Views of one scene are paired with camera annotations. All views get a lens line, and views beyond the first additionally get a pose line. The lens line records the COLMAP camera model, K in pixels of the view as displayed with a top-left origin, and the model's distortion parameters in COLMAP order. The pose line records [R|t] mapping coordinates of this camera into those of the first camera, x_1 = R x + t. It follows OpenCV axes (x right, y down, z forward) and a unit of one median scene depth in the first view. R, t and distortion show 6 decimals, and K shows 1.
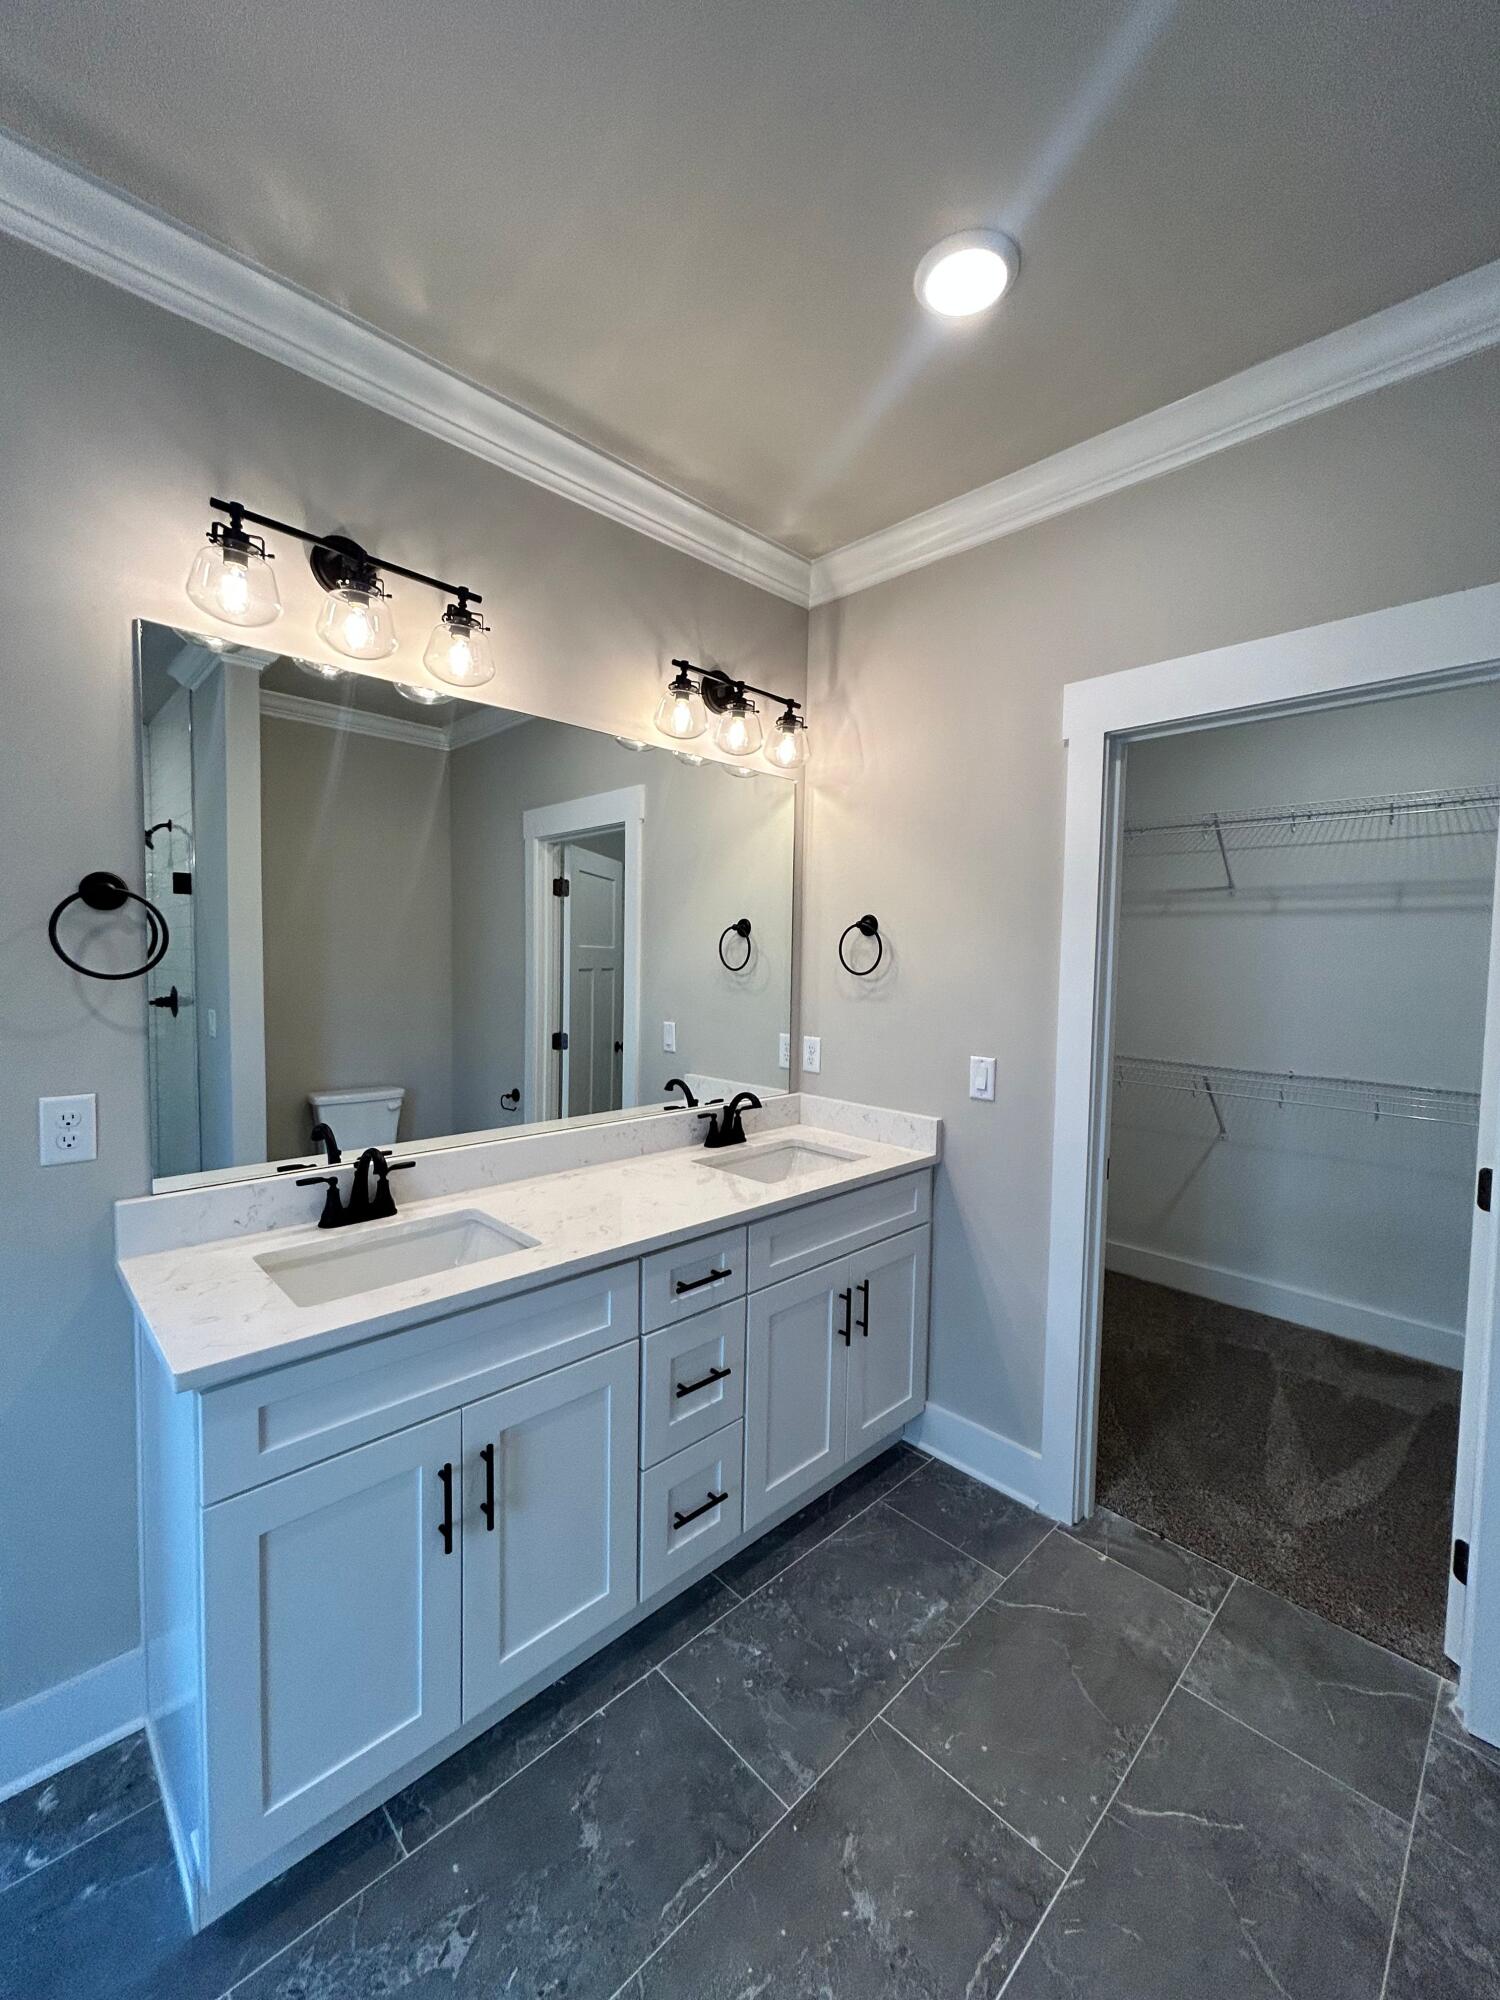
lens RADIAL K [[803.7, 0, 752.0], [0, 803.7, 995.3], [0, 0, 1]] dist [0.005340, 0.000226]
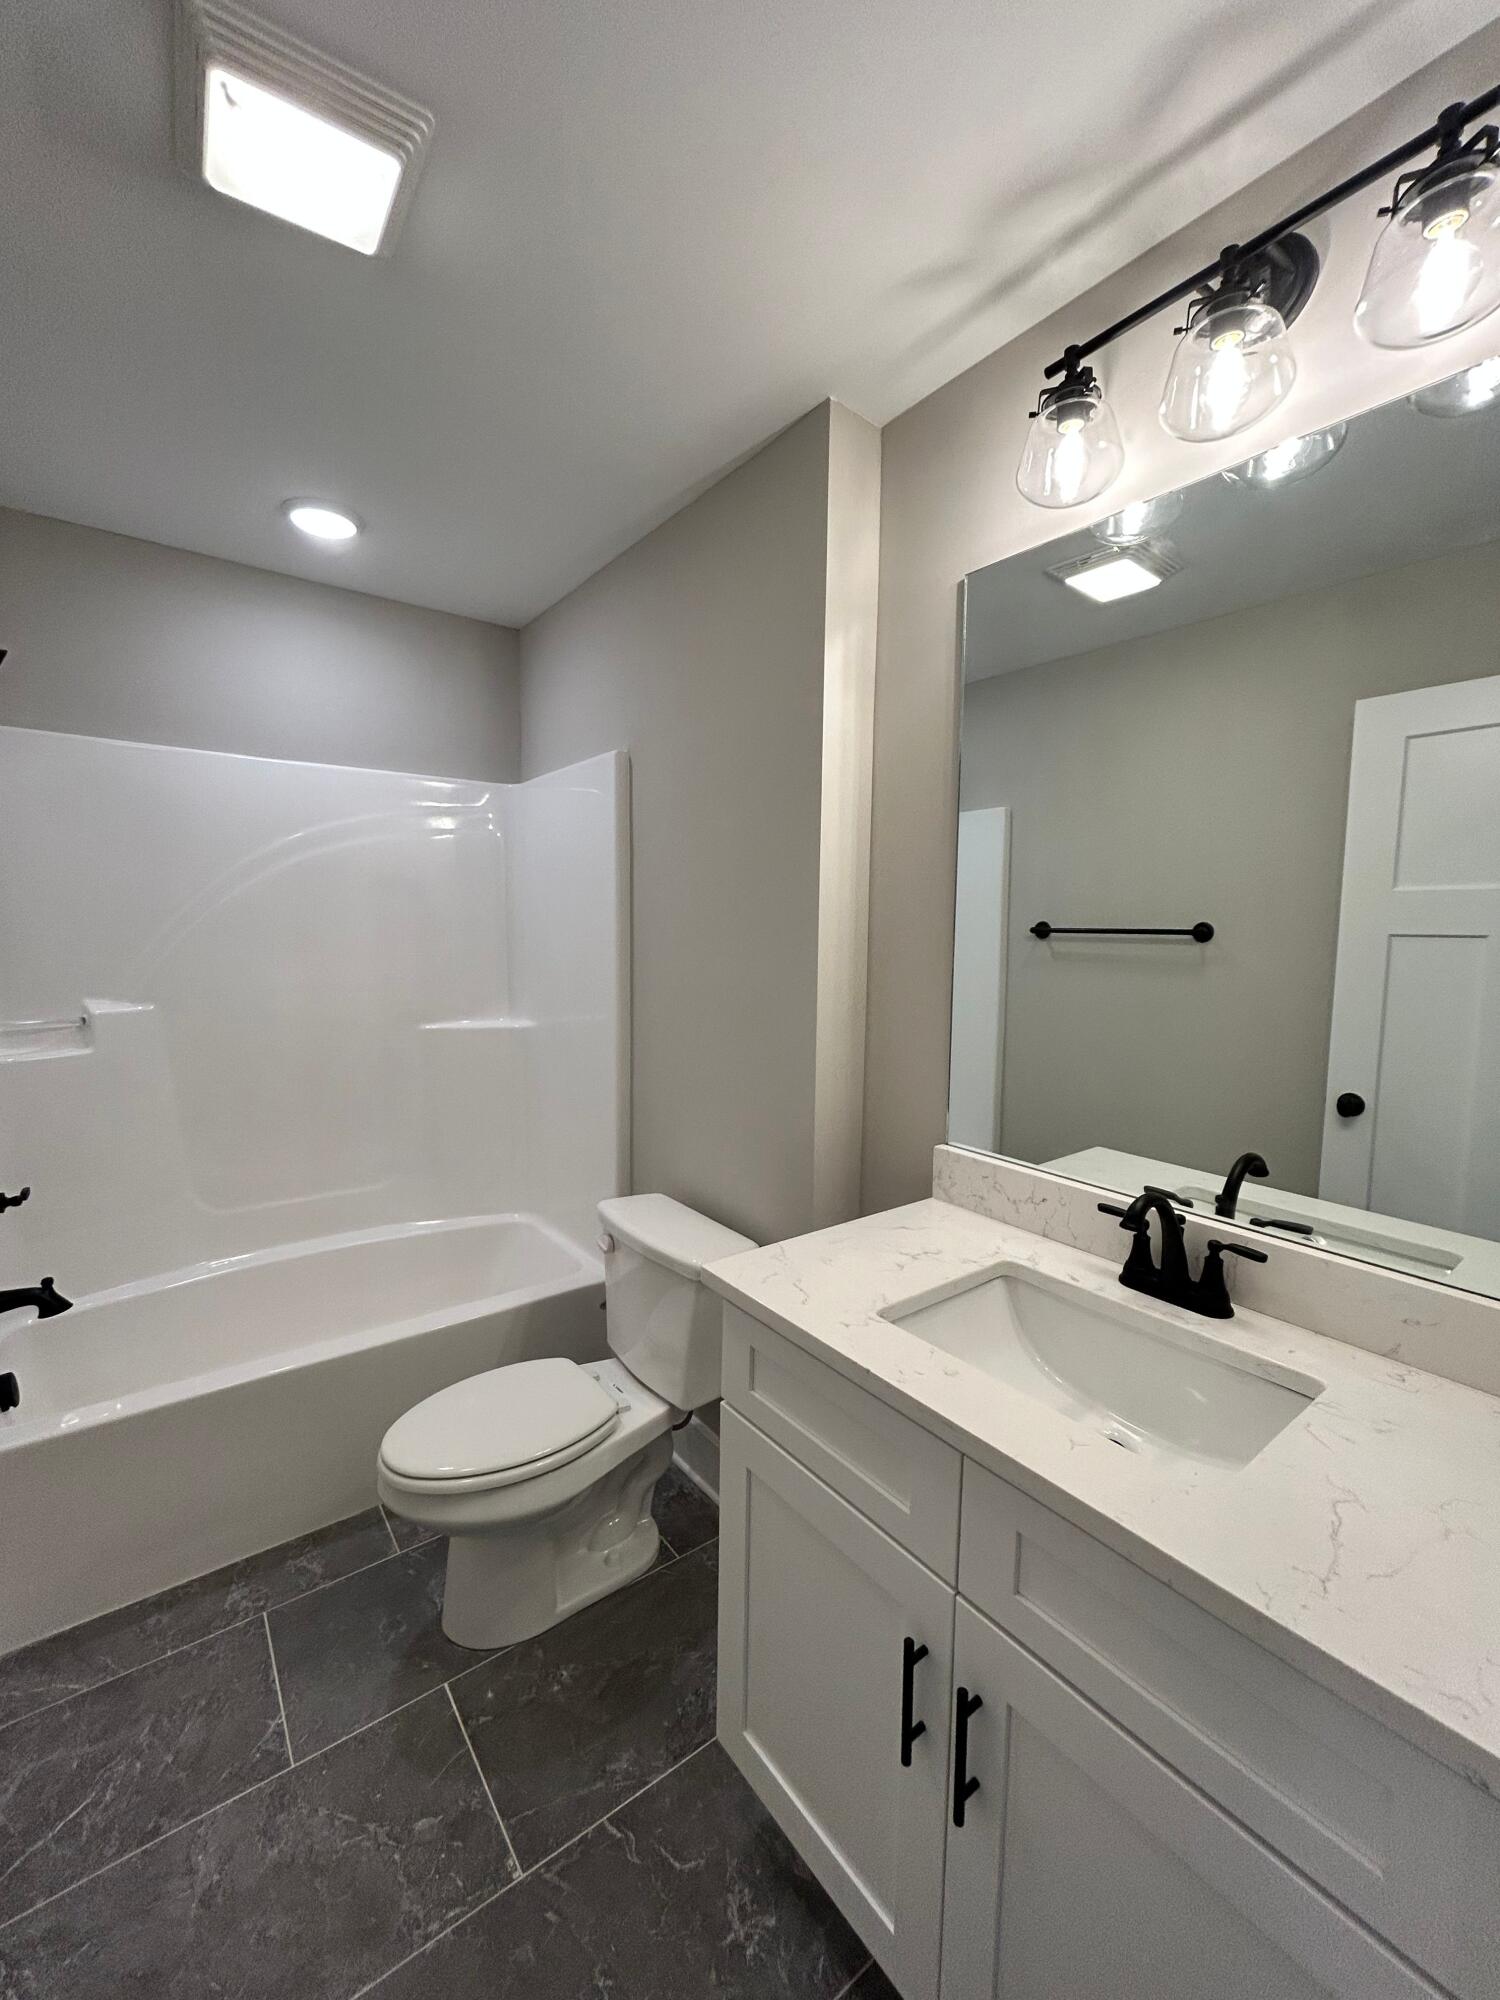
lens RADIAL K [[803.7, 0, 745.5], [0, 803.7, 1007.9], [0, 0, 1]] dist [0.005340, 0.000226]
pose [[-0.148097, 0.110602, -0.982769, 0.230587], [-0.060371, 0.990863, 0.120610, -0.030838], [0.987128, 0.077193, -0.140067, 0.718294]]
